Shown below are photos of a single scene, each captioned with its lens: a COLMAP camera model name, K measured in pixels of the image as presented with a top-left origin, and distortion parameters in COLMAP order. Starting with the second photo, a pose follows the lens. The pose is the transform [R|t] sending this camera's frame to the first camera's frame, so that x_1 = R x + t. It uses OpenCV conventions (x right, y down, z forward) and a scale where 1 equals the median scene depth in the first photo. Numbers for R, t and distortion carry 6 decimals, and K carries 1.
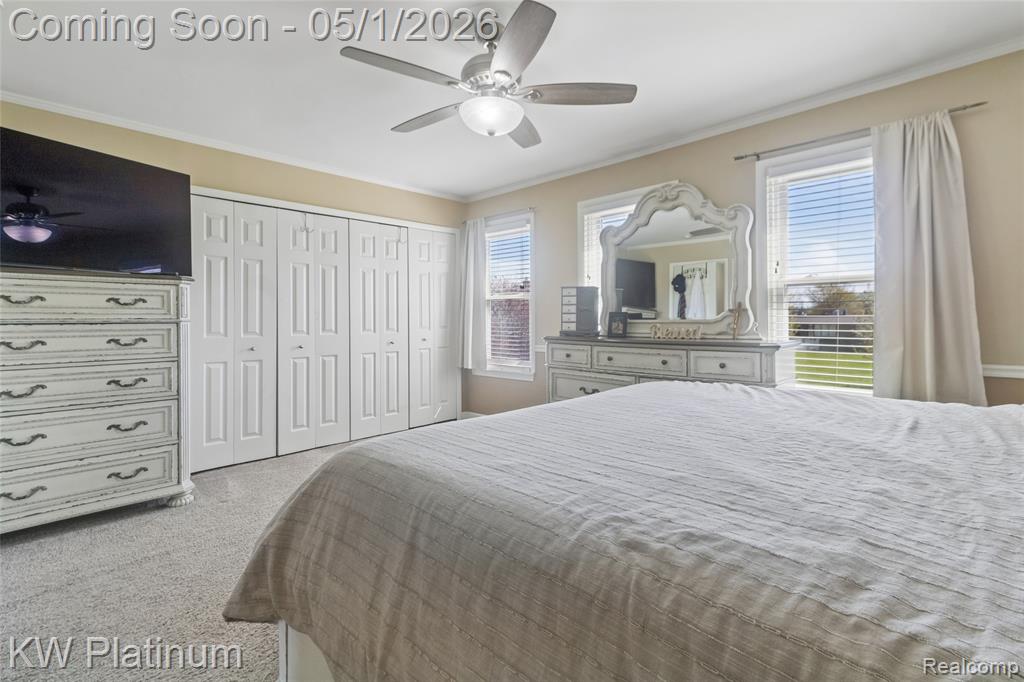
lens RADIAL K [[470.0, 0, 498.7], [0, 470.0, 311.3], [0, 0, 1]] dist [0.001002, 0.000260]
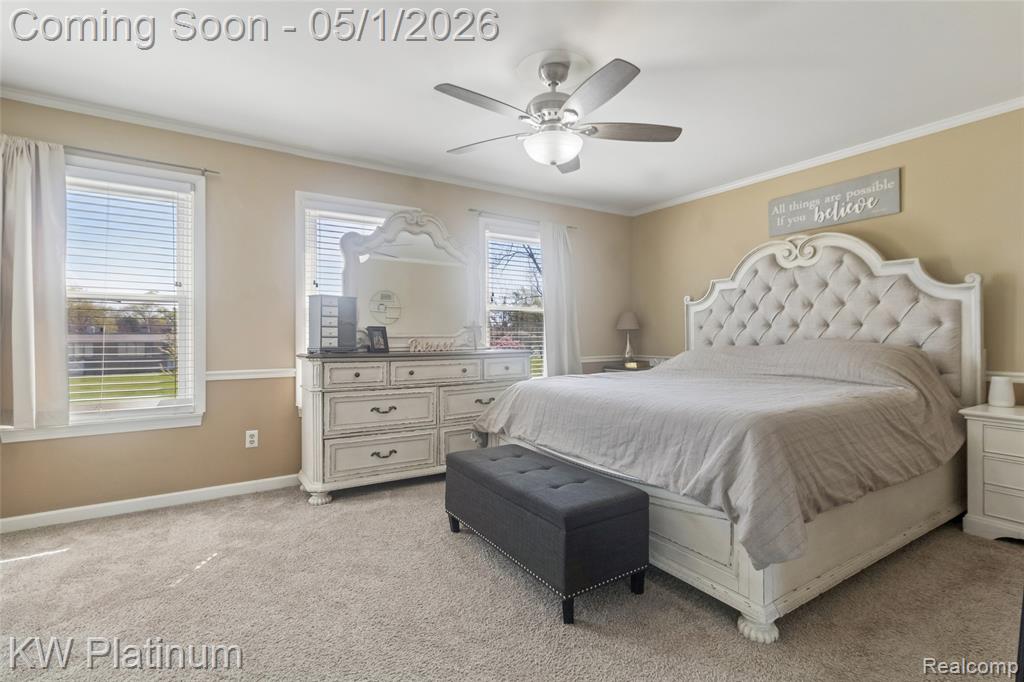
lens RADIAL K [[470.0, 0, 512.9], [0, 470.0, 337.4], [0, 0, 1]] dist [0.001002, 0.000260]
pose [[0.206241, 0.002112, 0.978499, -0.626400], [-0.012388, 0.999923, 0.000453, 0.020001], [-0.978423, -0.012215, 0.206252, 0.525986]]
